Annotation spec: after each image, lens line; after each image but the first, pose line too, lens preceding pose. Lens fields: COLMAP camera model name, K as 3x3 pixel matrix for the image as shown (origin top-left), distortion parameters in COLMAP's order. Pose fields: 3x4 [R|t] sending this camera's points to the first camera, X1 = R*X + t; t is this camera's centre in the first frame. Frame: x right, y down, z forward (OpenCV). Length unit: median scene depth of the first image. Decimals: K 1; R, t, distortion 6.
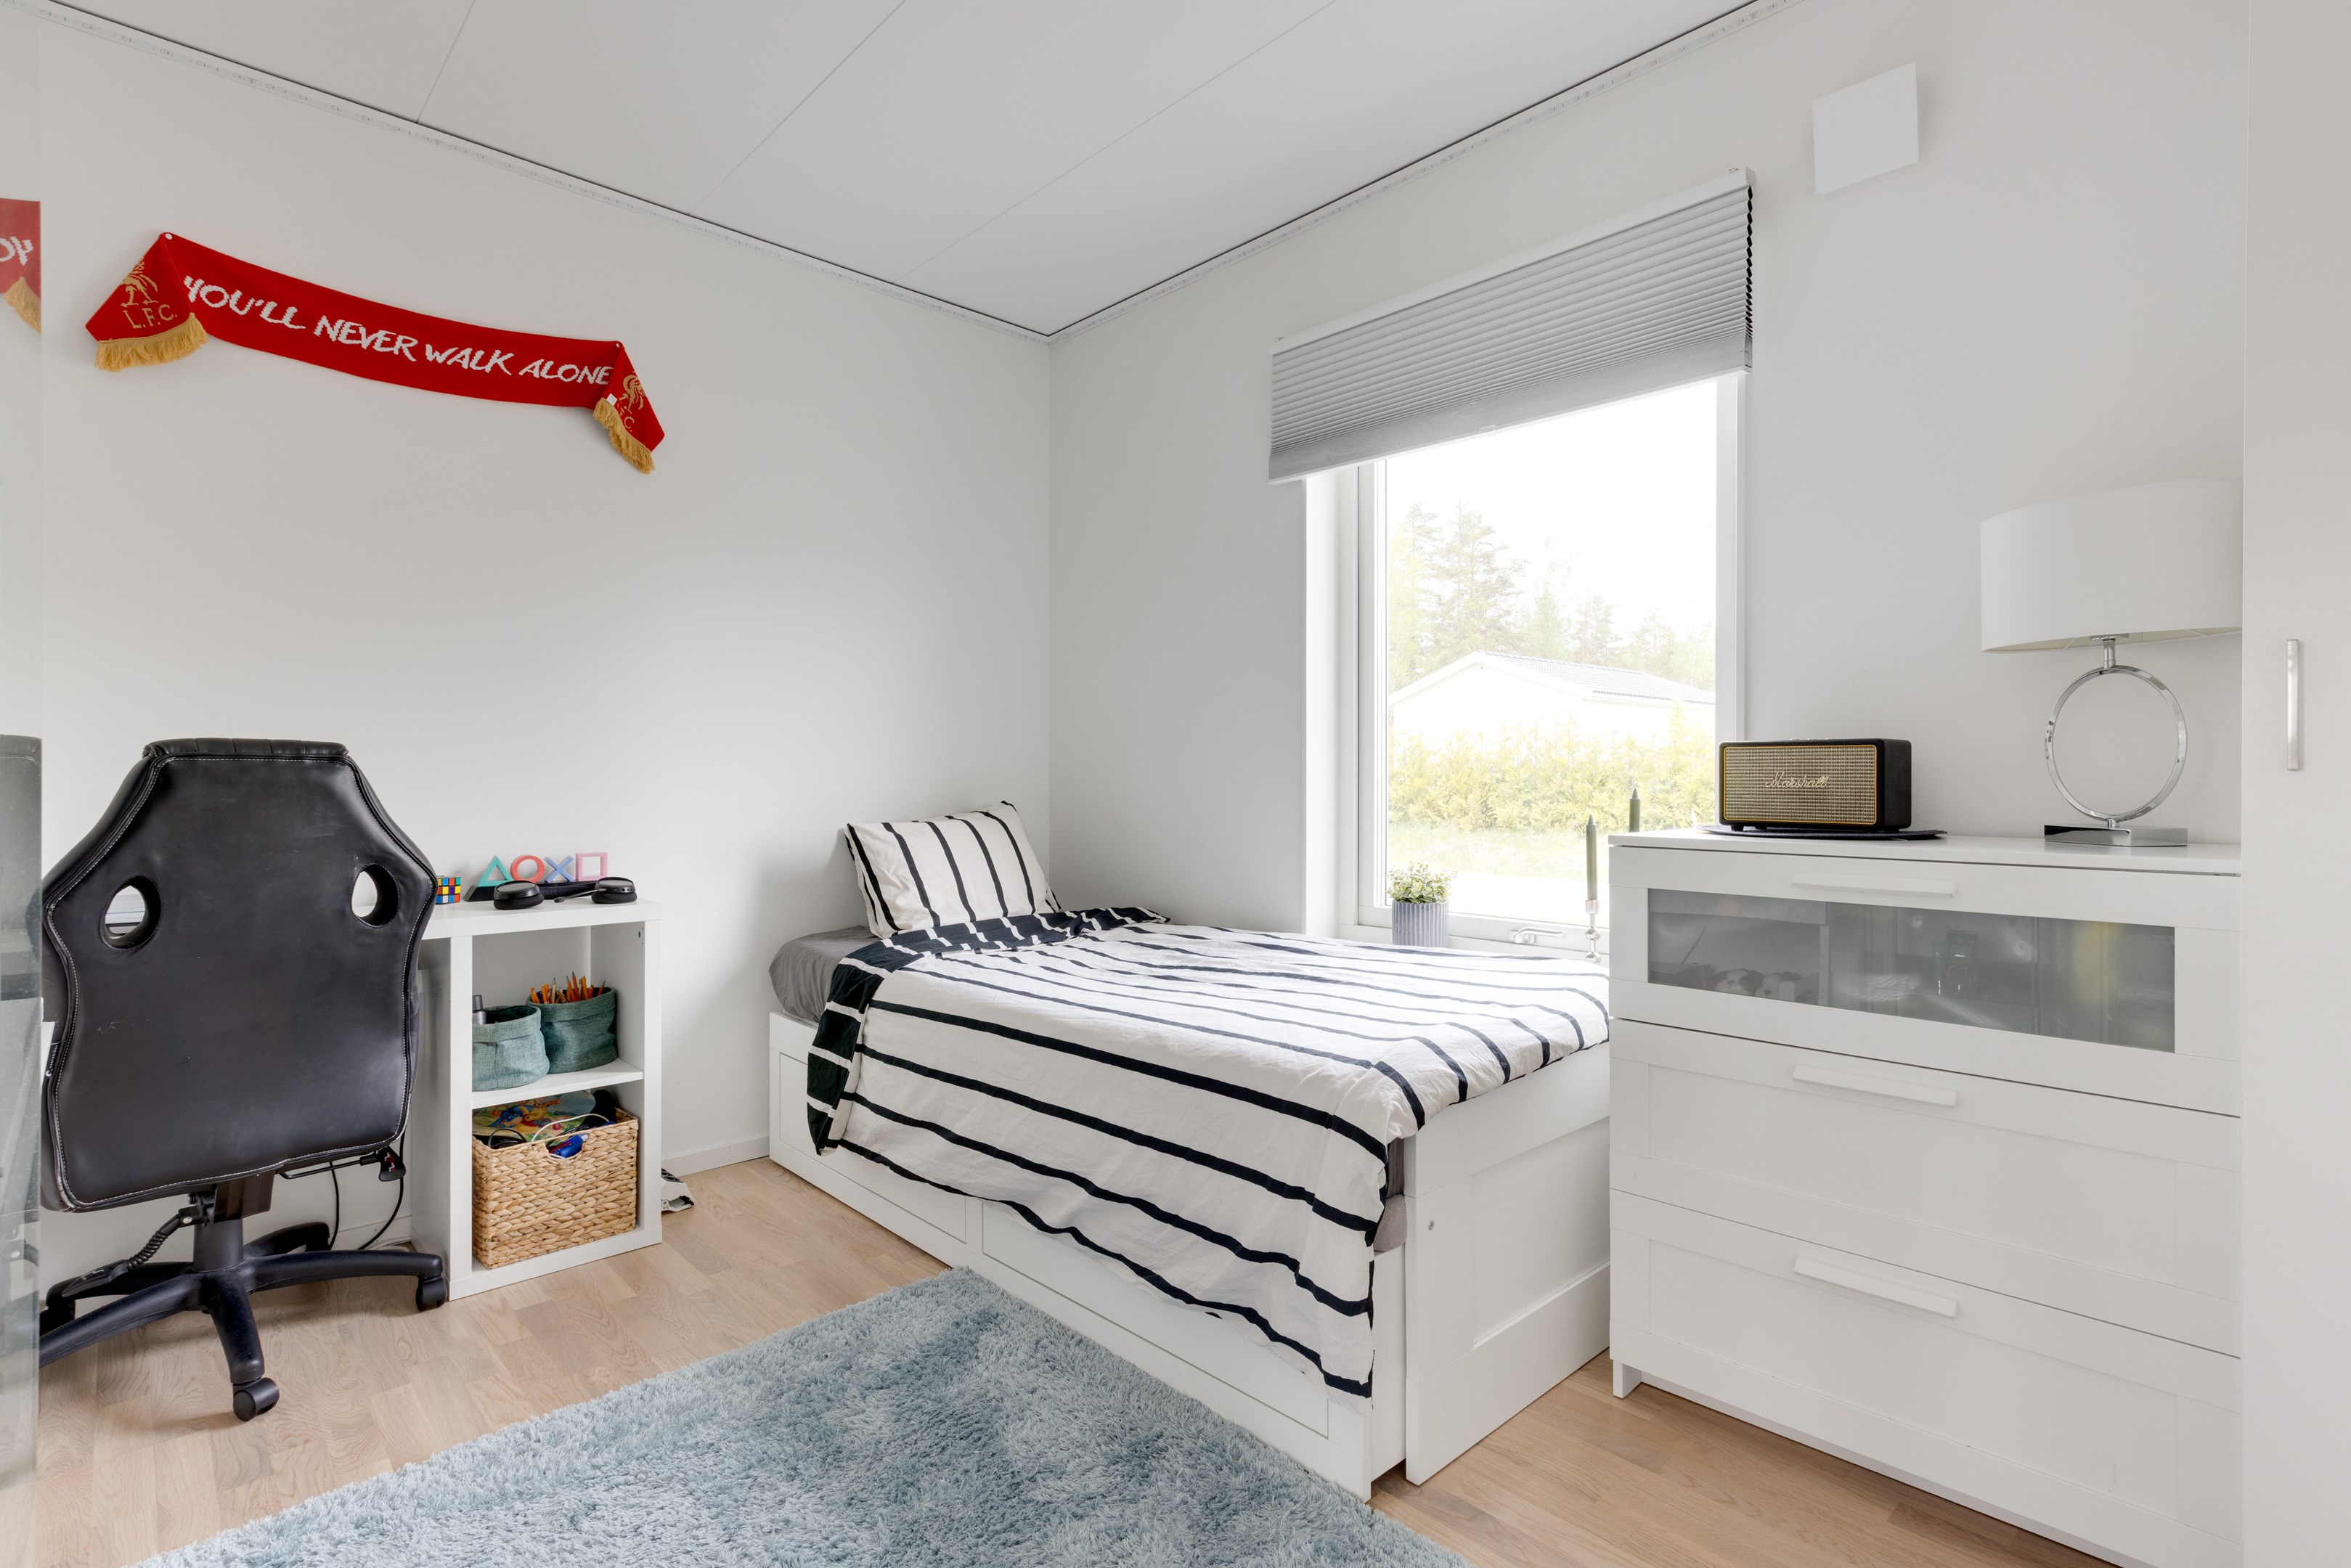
lens RADIAL K [[1070.8, 0, 1175.1], [0, 1070.8, 790.5], [0, 0, 1]] dist [-0.003774, -0.000828]
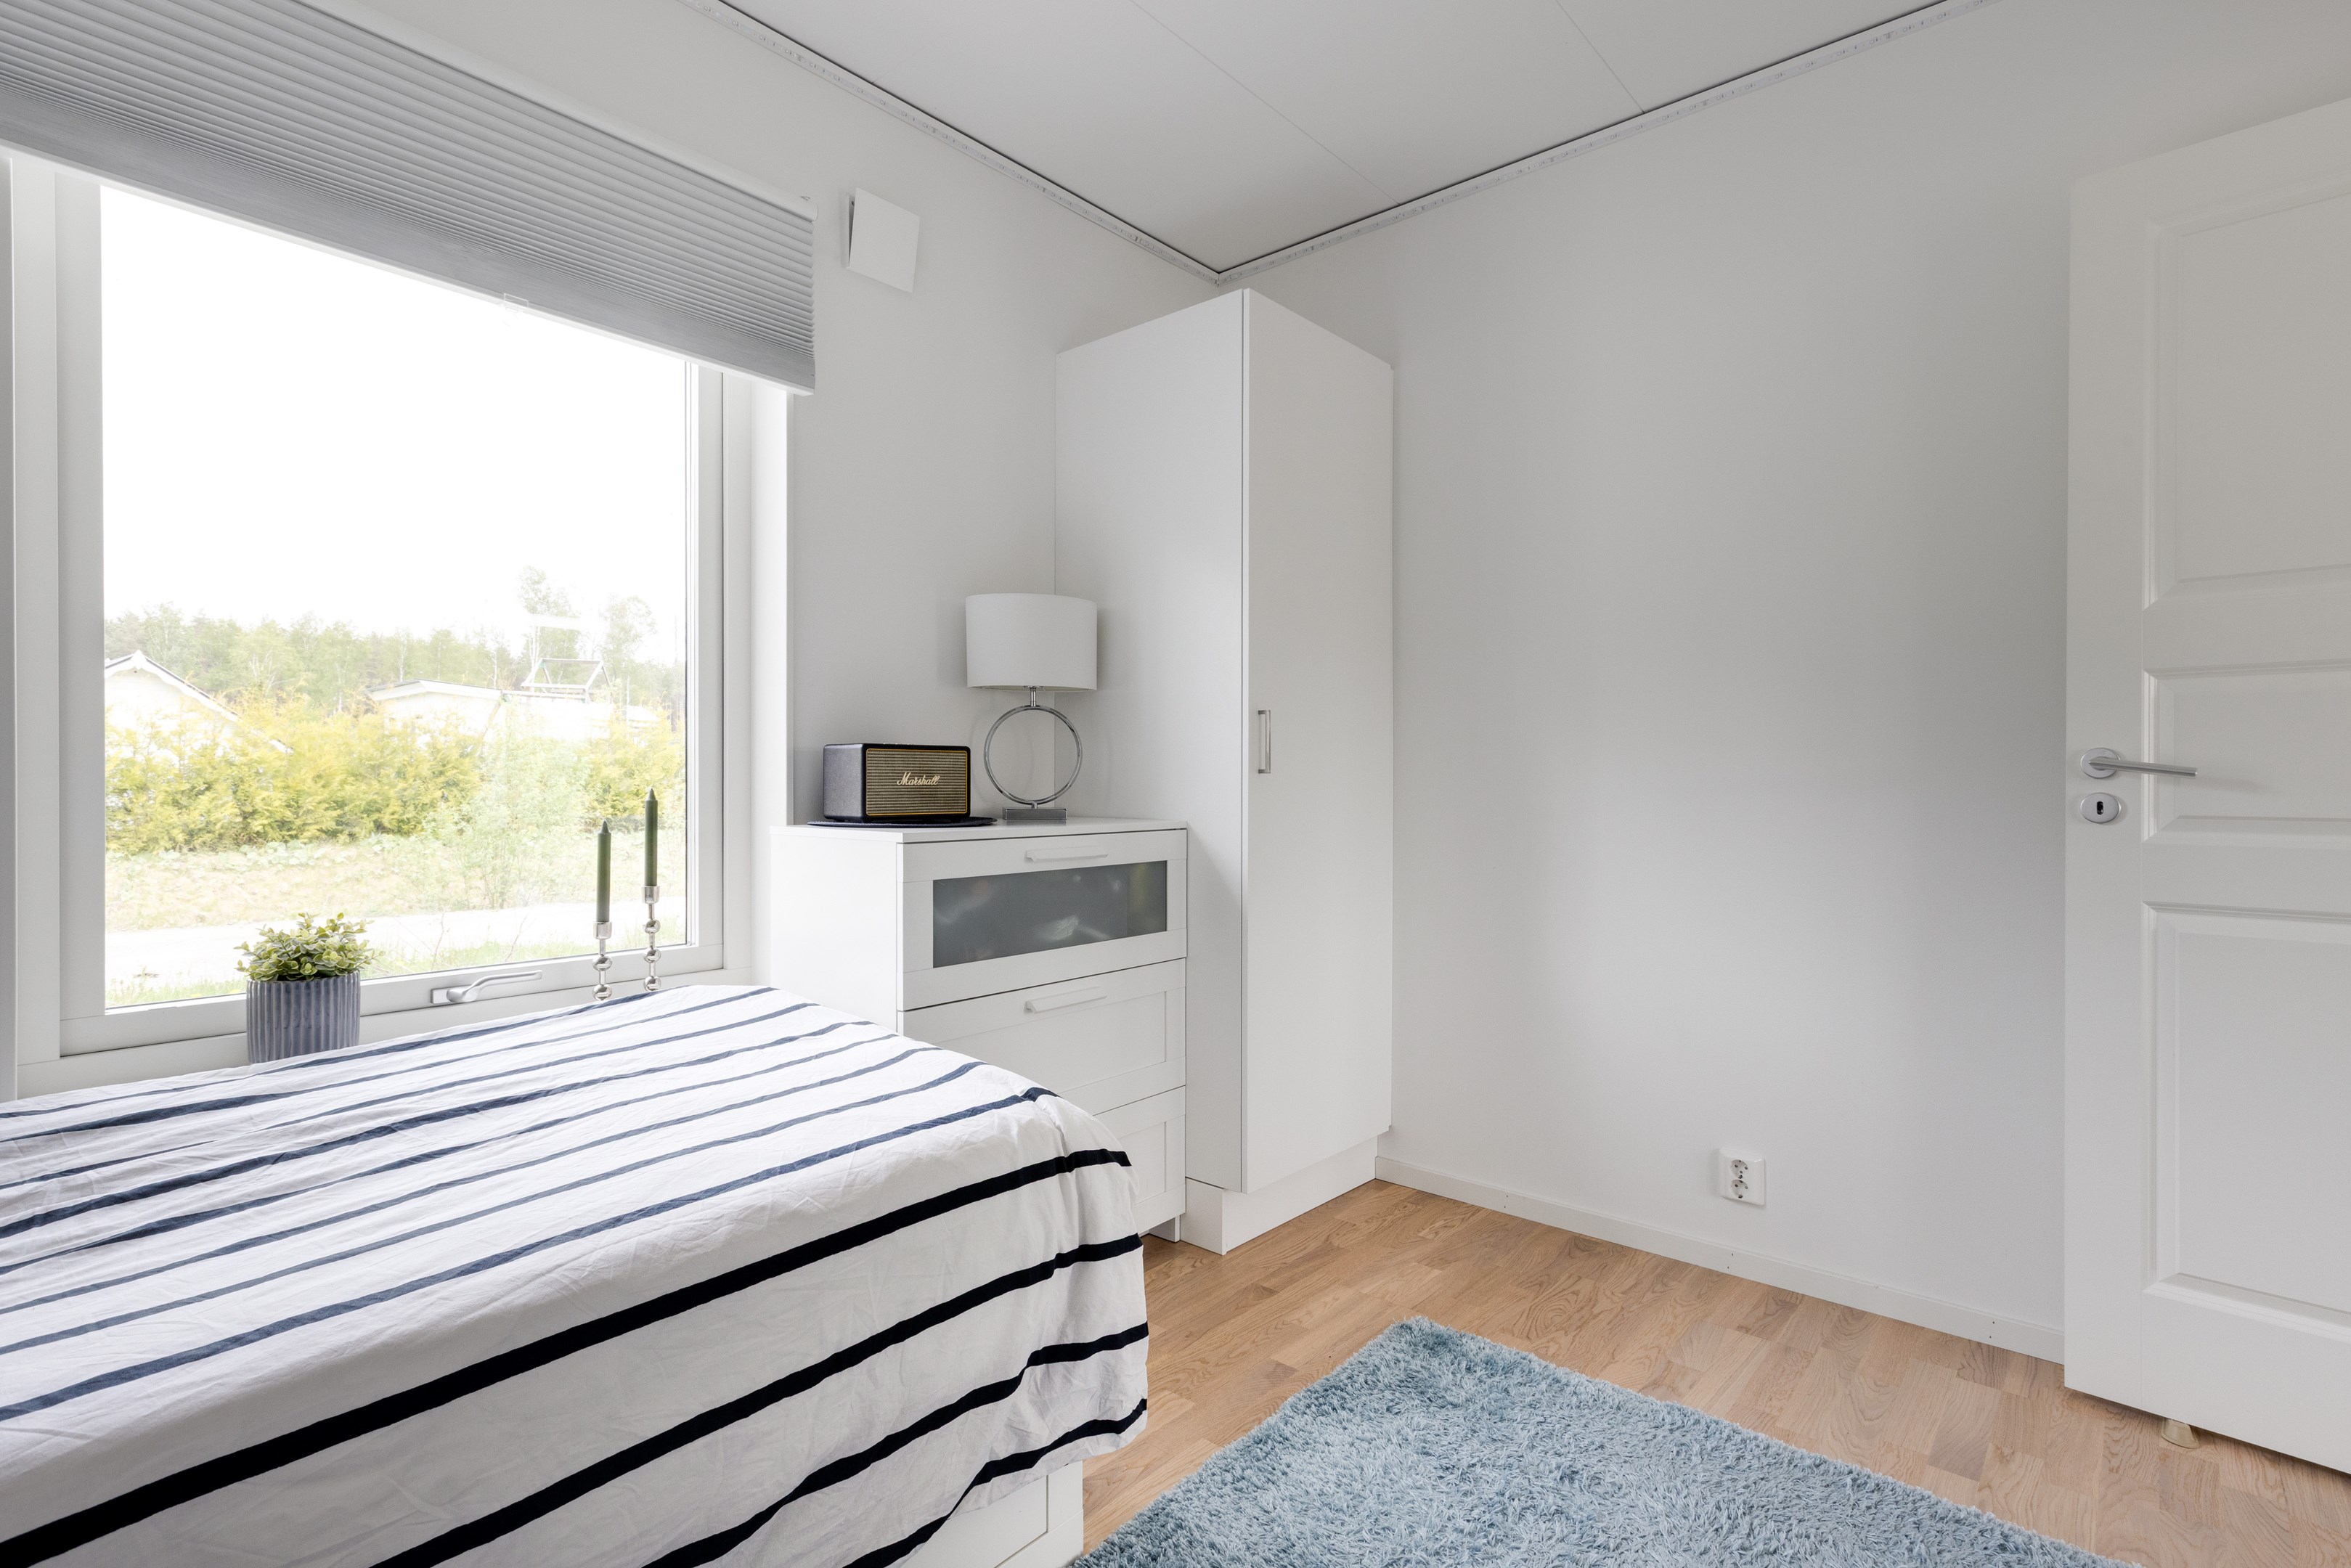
lens RADIAL K [[1070.8, 0, 1179.4], [0, 1070.8, 782.6], [0, 0, 1]] dist [-0.003774, -0.000828]
pose [[-0.076518, -0.002077, 0.997066, -0.642159], [0.008152, 0.999963, 0.002708, -0.006411], [-0.997035, 0.008335, -0.076498, 0.835493]]
